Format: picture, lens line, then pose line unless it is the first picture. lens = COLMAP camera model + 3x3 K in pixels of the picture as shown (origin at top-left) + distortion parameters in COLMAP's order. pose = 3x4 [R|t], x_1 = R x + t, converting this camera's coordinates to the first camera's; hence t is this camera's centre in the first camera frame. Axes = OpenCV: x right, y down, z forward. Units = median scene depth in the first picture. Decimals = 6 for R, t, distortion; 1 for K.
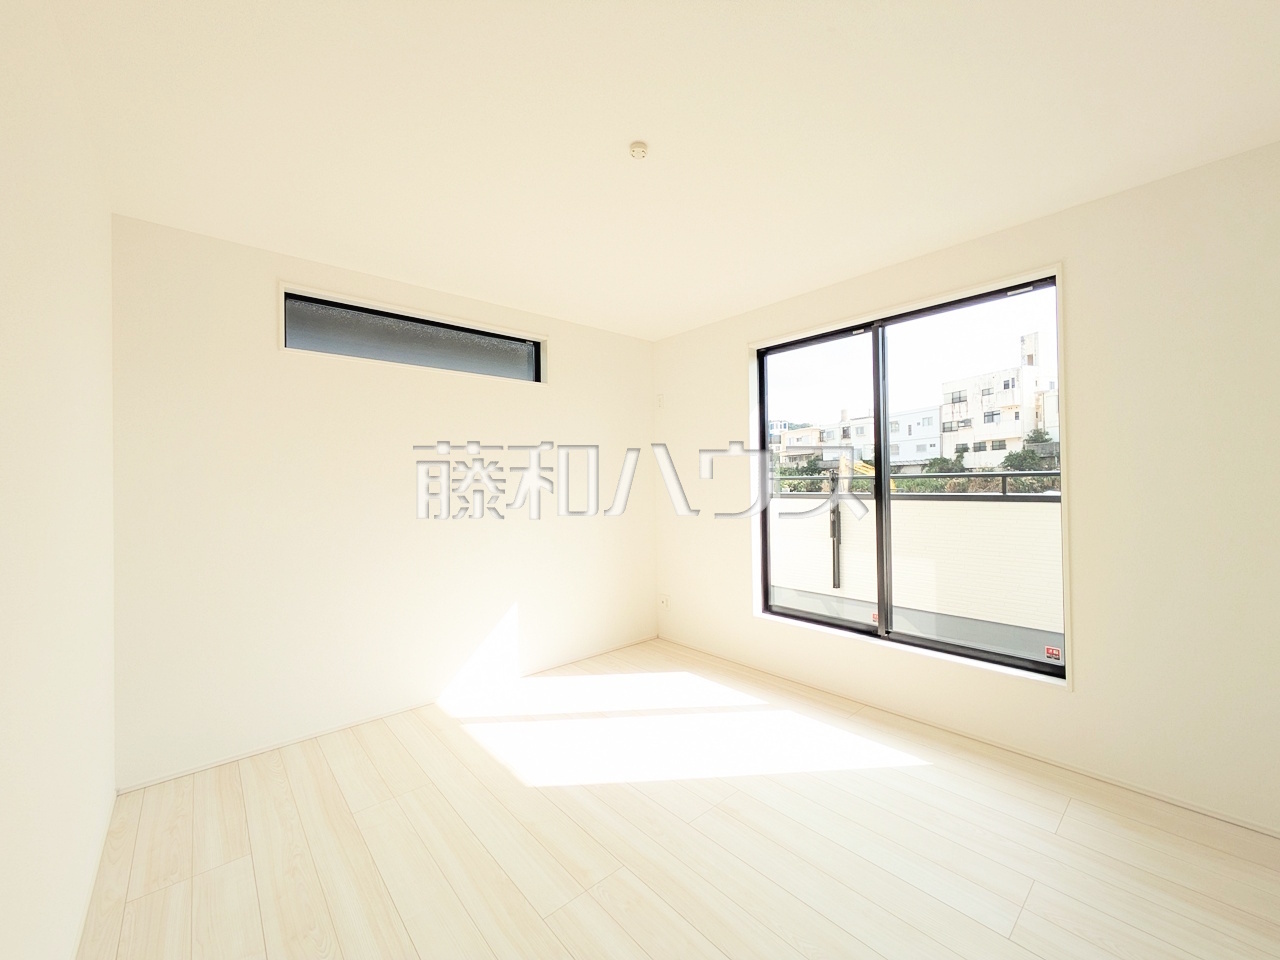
lens RADIAL K [[507.4, 0, 641.8], [0, 507.4, 485.0], [0, 0, 1]] dist [0.000168, 0.000258]
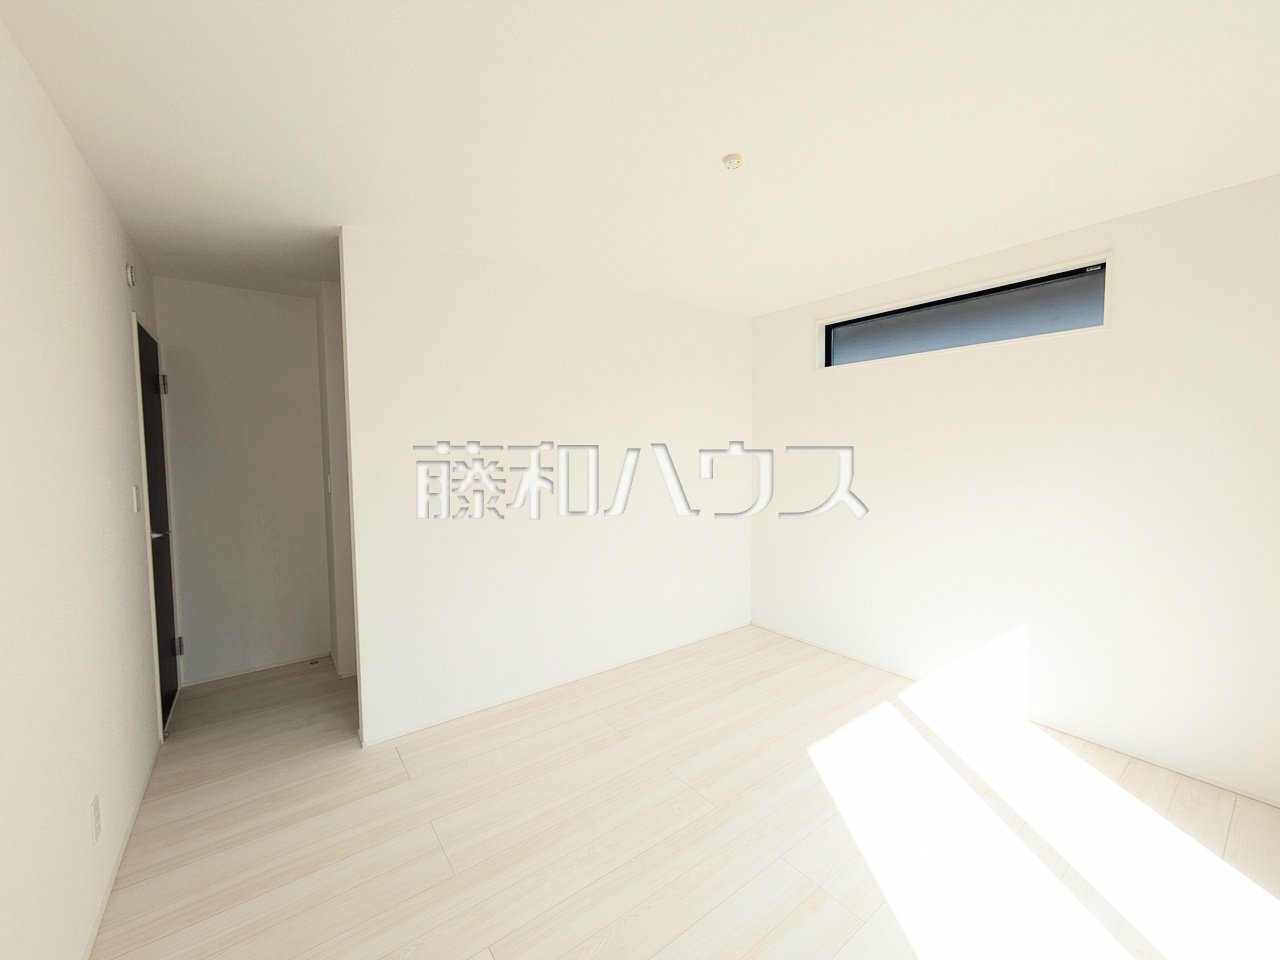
lens RADIAL K [[507.4, 0, 641.0], [0, 507.4, 476.7], [0, 0, 1]] dist [0.000168, 0.000258]
pose [[-0.094128, 0.052251, -0.994188, 0.690054], [0.002988, 0.998632, 0.052201, -0.041889], [0.995556, 0.001943, -0.094155, 0.585533]]
